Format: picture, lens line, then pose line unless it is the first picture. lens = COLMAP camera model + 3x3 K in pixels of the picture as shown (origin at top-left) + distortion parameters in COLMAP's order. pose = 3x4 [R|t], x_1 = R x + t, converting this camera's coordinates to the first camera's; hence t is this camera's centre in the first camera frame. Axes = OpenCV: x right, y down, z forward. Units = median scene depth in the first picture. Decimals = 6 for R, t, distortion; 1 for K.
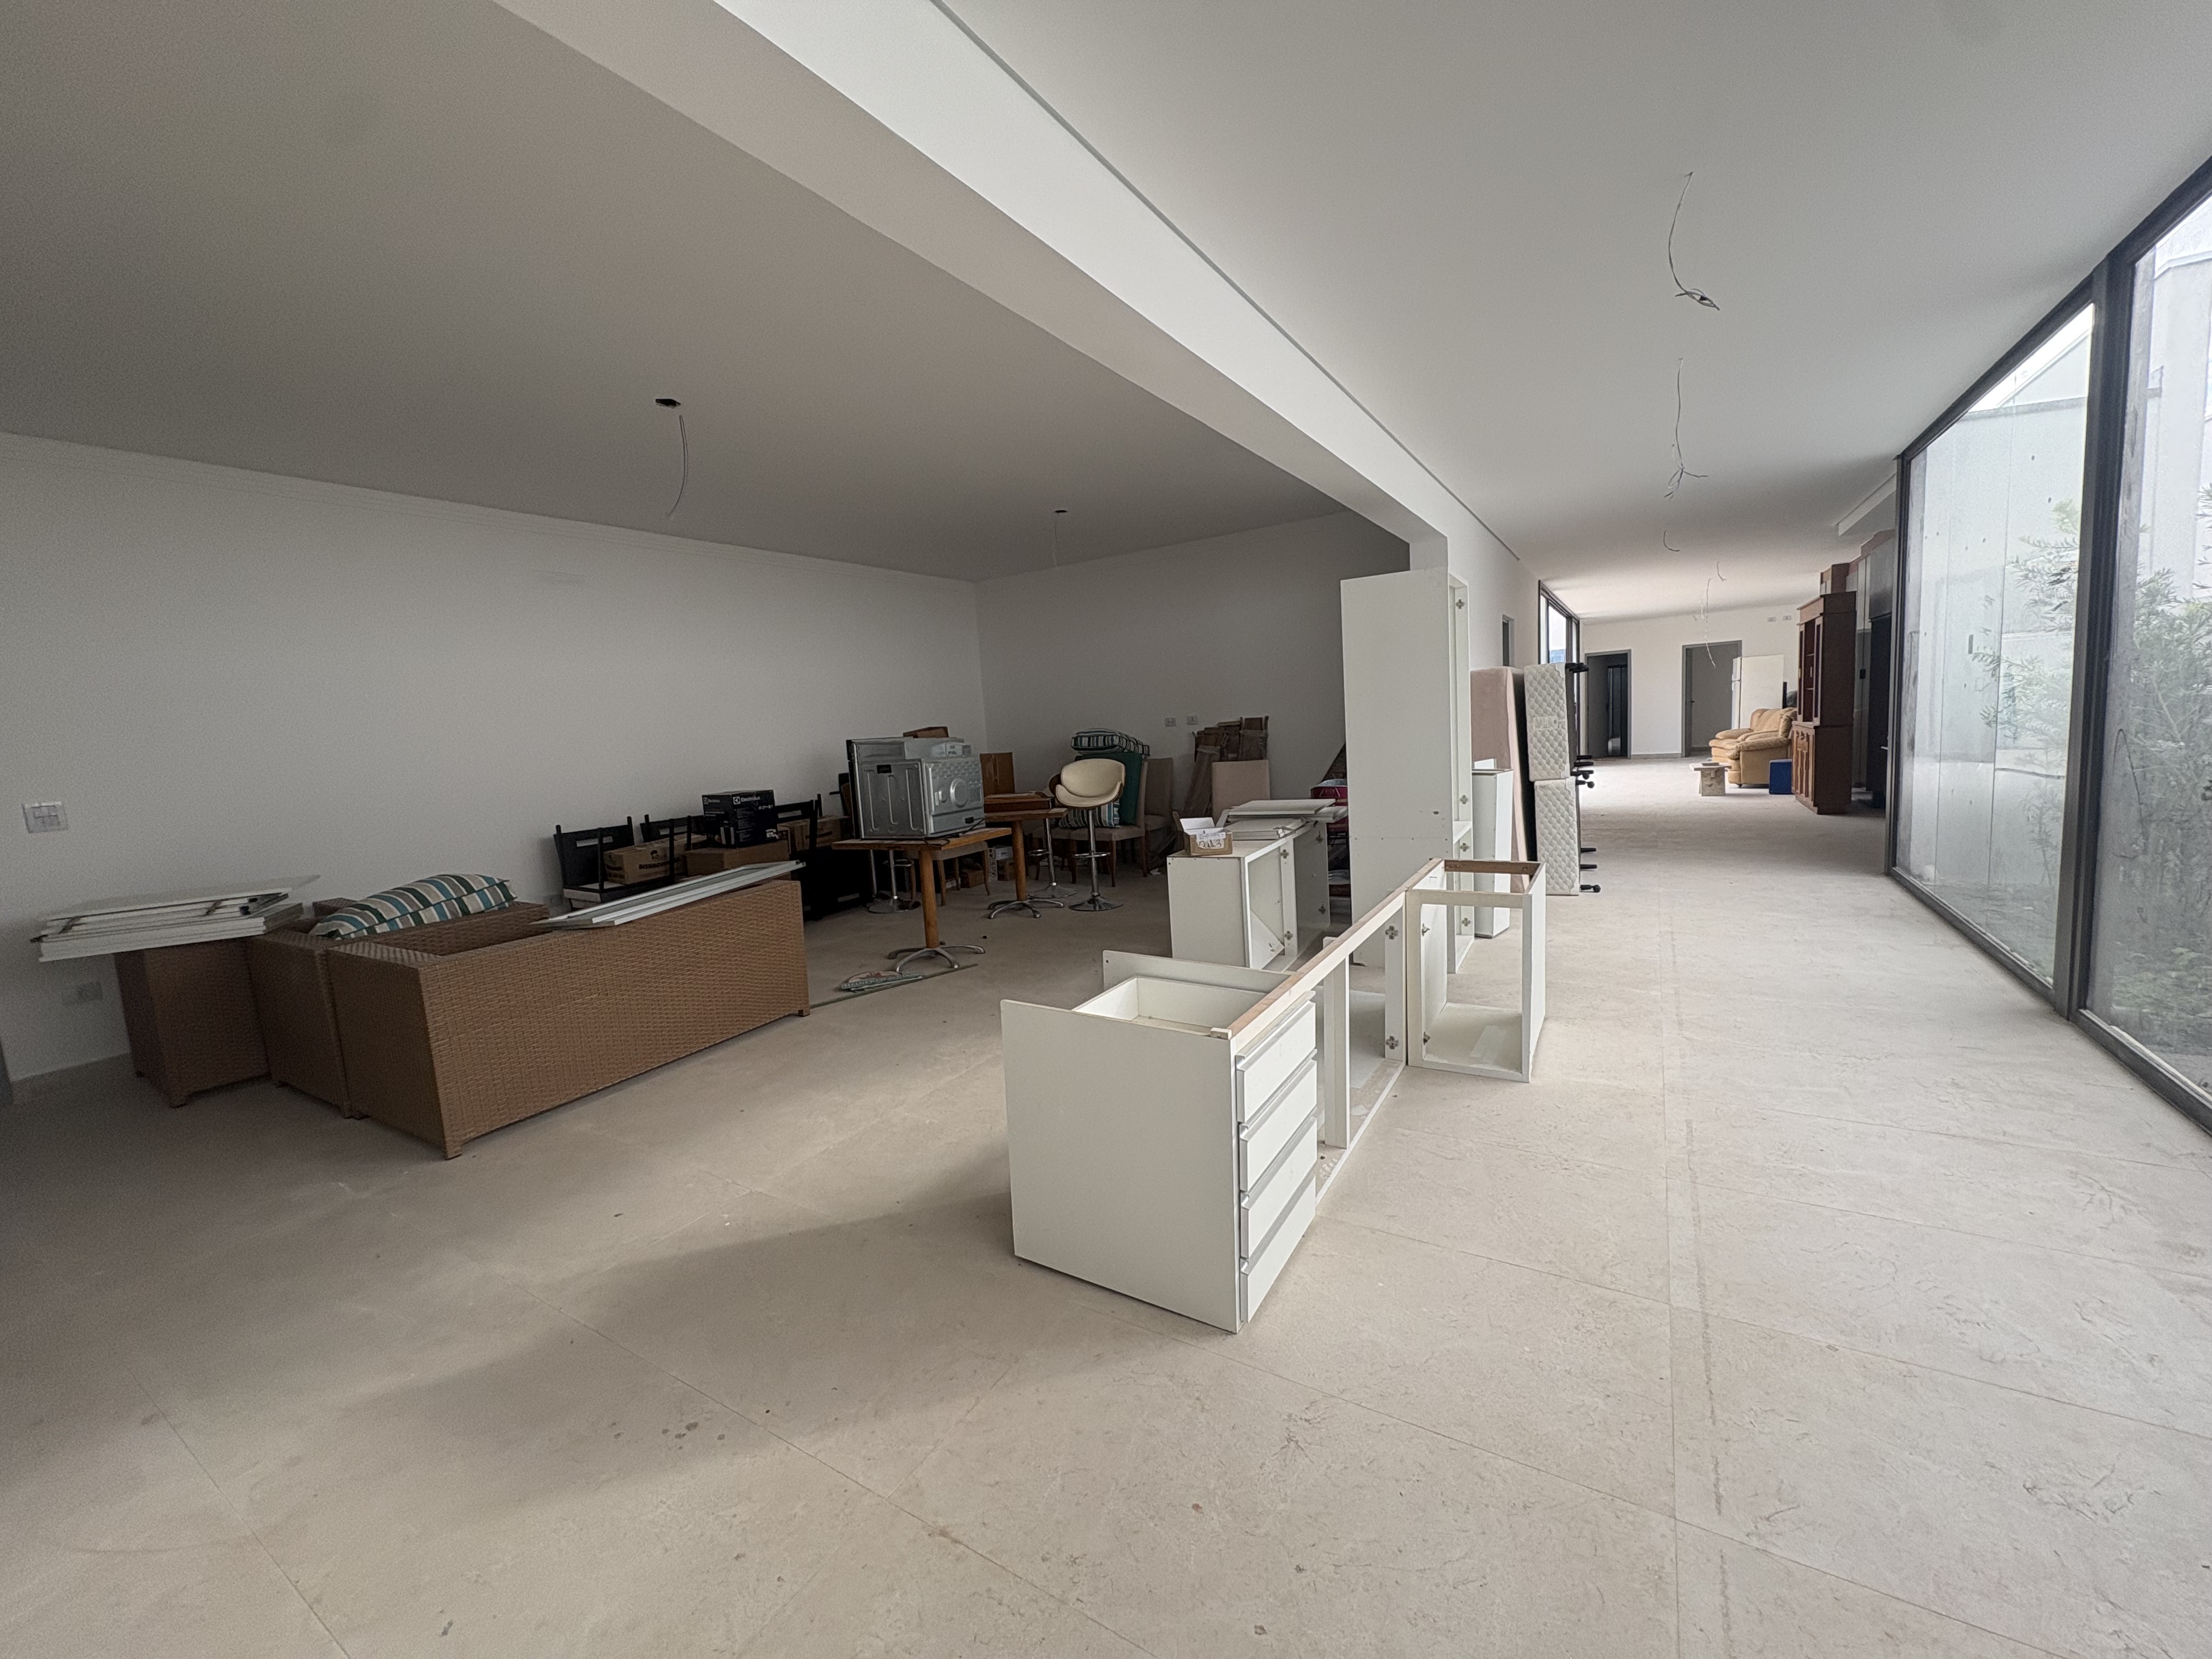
lens RADIAL K [[897.2, 0, 1097.3], [0, 897.2, 831.2], [0, 0, 1]] dist [0.011400, -0.000217]
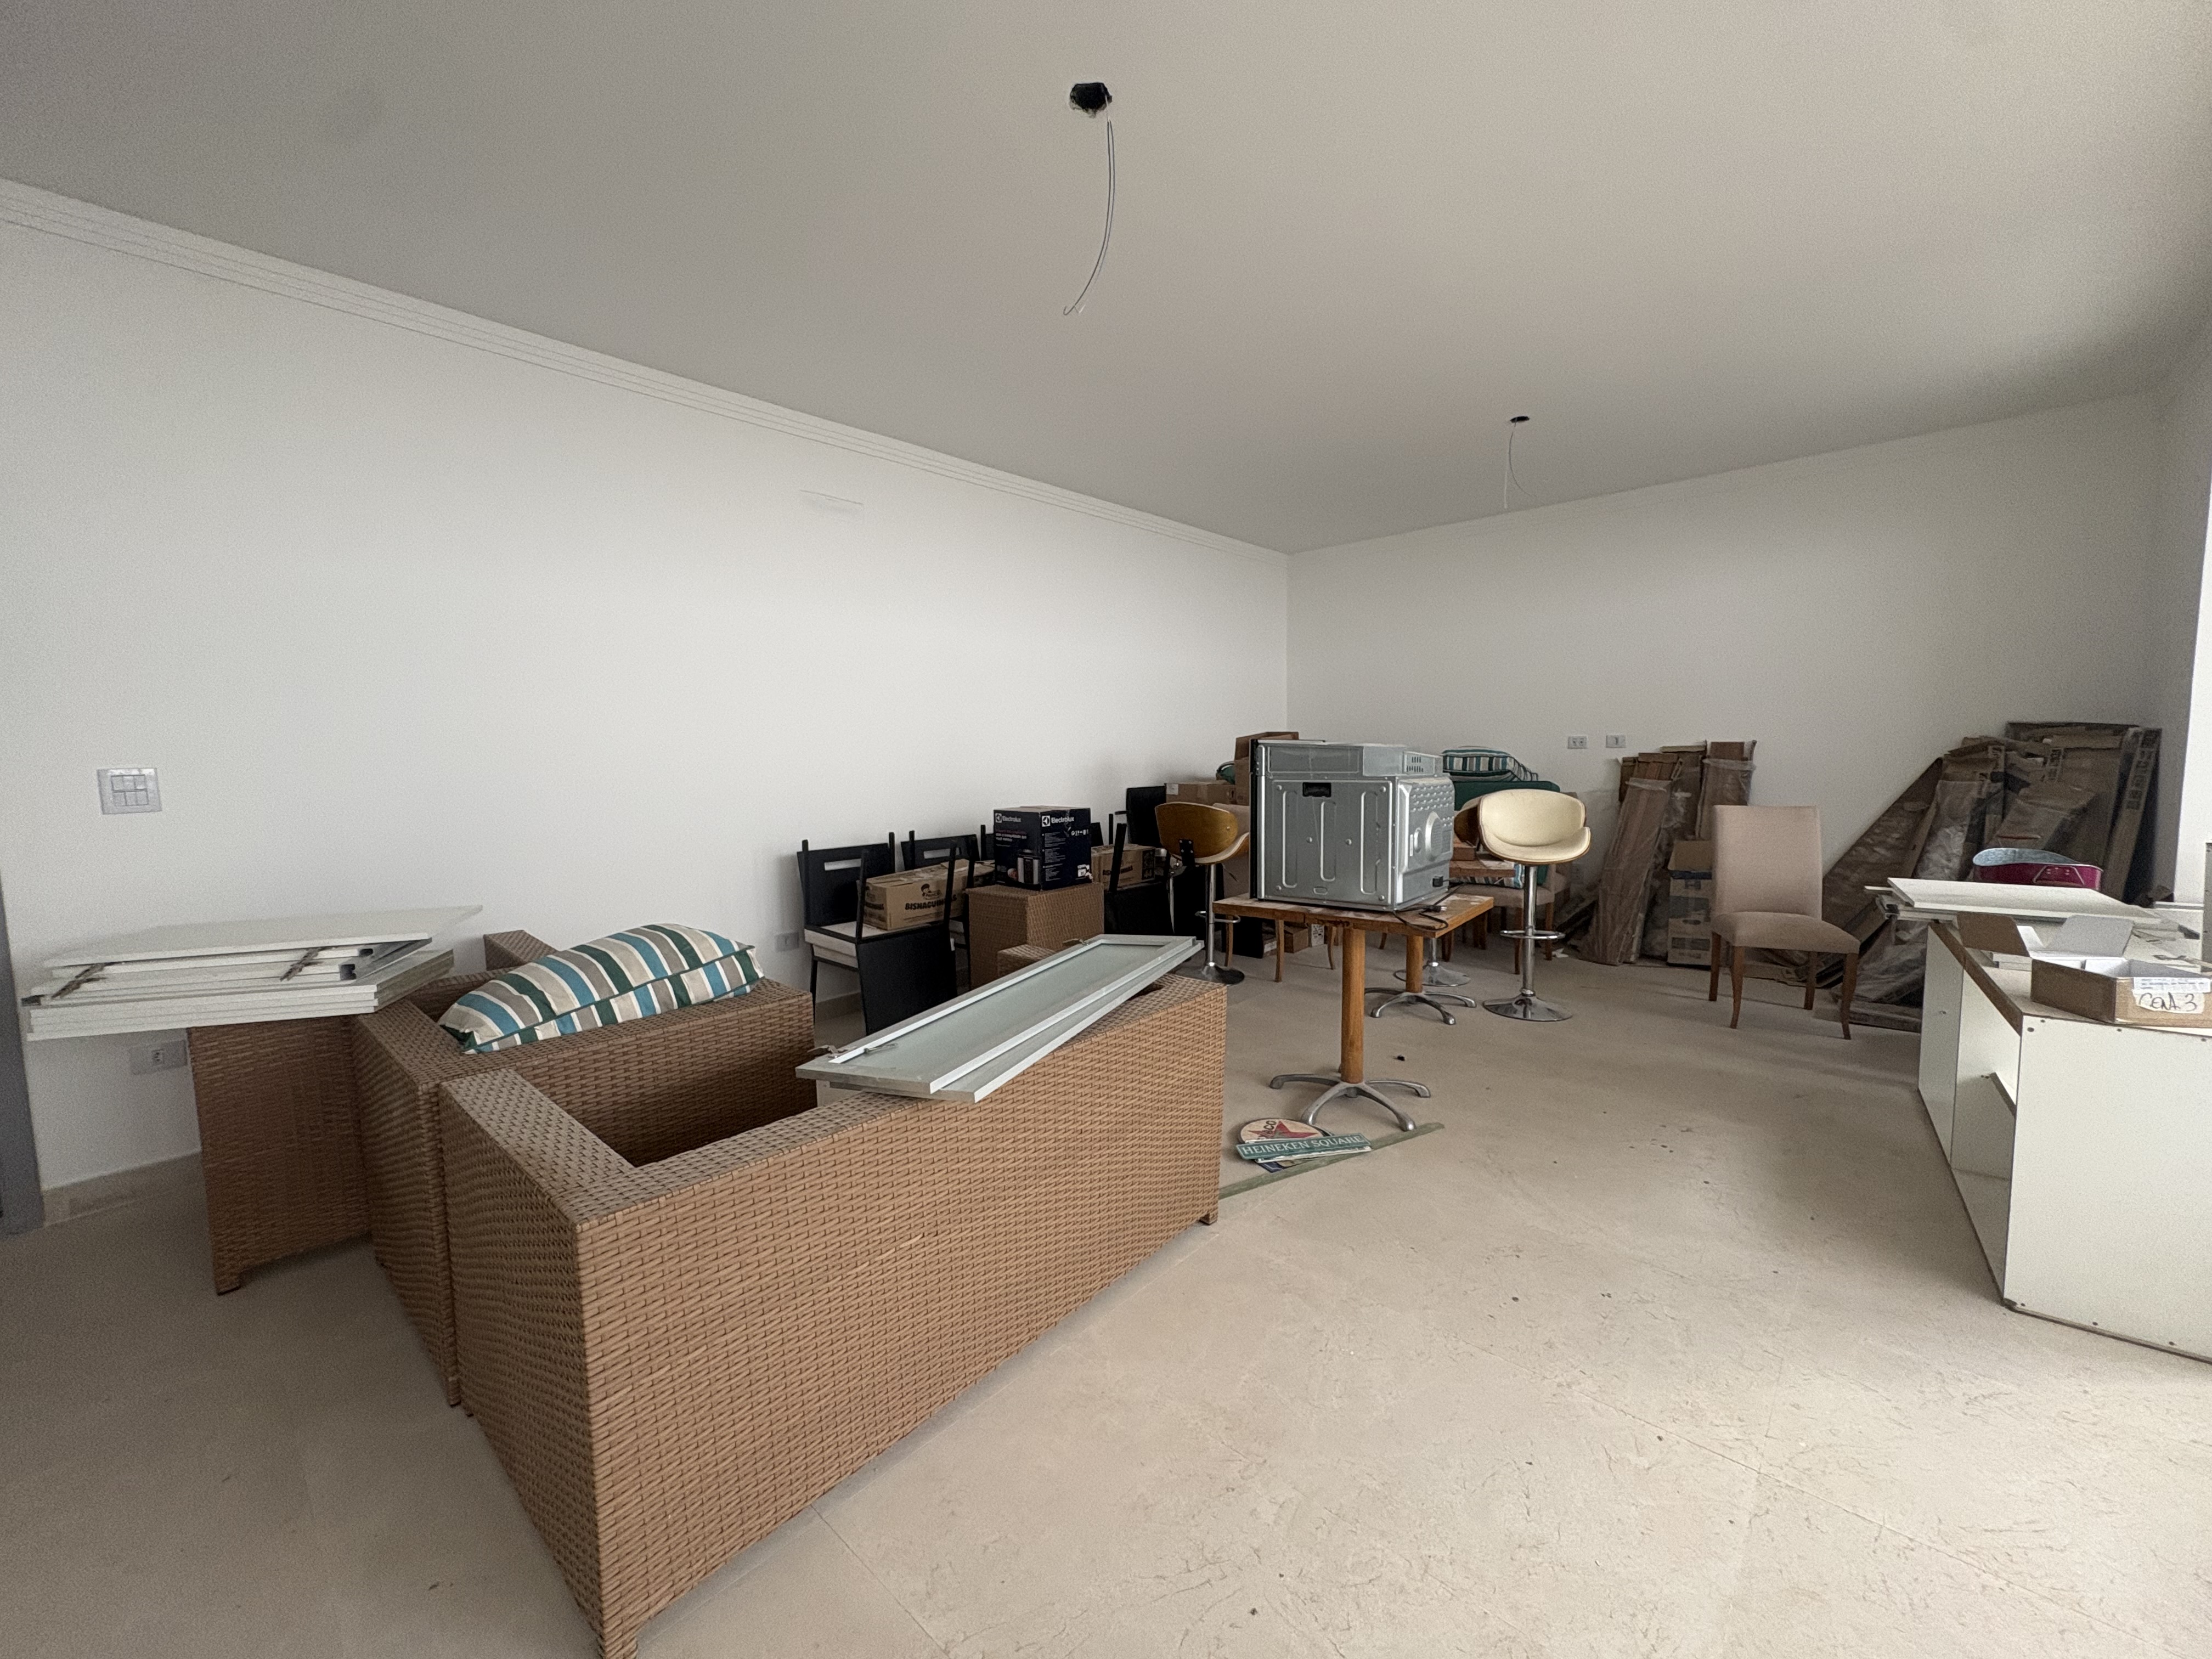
lens RADIAL K [[897.2, 0, 1097.3], [0, 897.2, 831.2], [0, 0, 1]] dist [0.011400, -0.000217]
pose [[0.982375, 0.068215, -0.174029, -0.267790], [-0.071721, 0.997328, -0.013927, -0.021666], [0.172614, 0.026163, 0.984642, 0.367093]]
